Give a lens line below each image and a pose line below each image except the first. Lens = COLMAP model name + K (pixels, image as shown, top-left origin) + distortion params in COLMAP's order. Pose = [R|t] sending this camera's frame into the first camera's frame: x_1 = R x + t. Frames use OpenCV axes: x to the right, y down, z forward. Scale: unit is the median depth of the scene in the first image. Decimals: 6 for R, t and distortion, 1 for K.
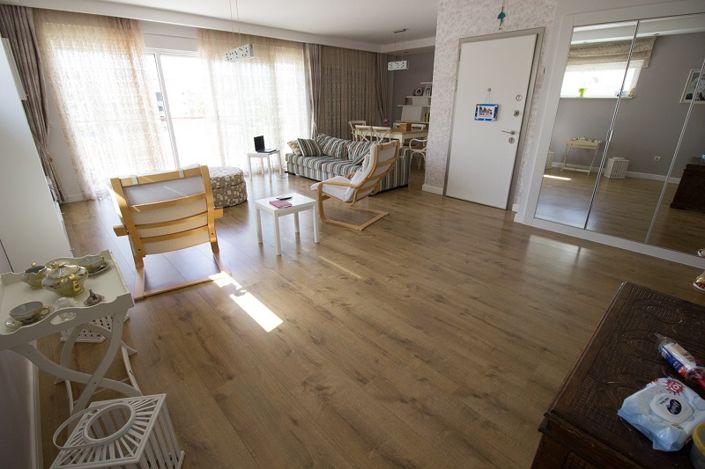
lens RADIAL K [[326.6, 0, 351.9], [0, 326.6, 230.4], [0, 0, 1]] dist [-0.015423, -0.004459]
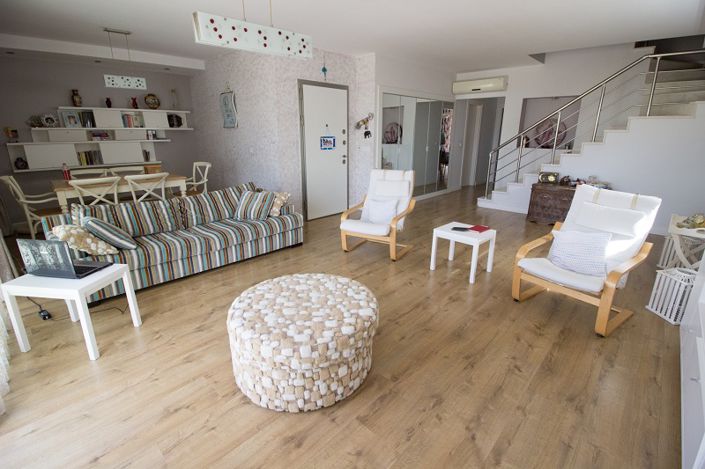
lens RADIAL K [[326.6, 0, 354.7], [0, 326.6, 236.6], [0, 0, 1]] dist [-0.015423, -0.004459]
pose [[-0.060554, -0.304557, 0.950567, -0.886149], [0.363543, 0.880177, 0.305163, -0.385107], [-0.929607, 0.364051, 0.057421, 0.946406]]
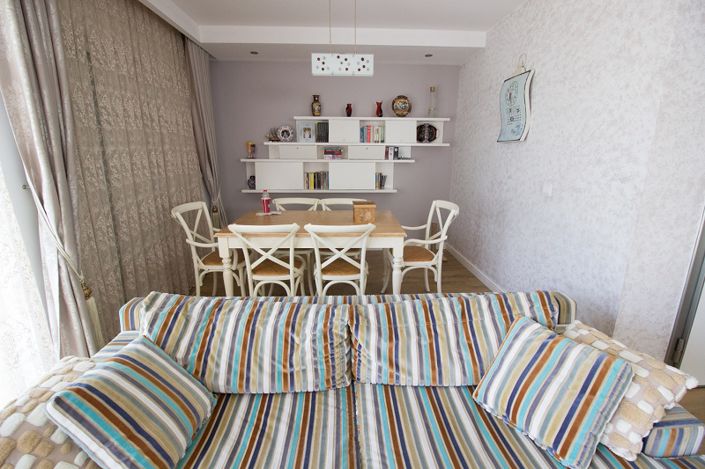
lens RADIAL K [[326.6, 0, 359.1], [0, 326.6, 229.8], [0, 0, 1]] dist [-0.015423, -0.004459]
pose [[0.636997, -0.184080, 0.748565, -0.249996], [0.280086, 0.959972, -0.002274, -0.460656], [-0.718183, 0.211111, 0.663058, 1.135064]]
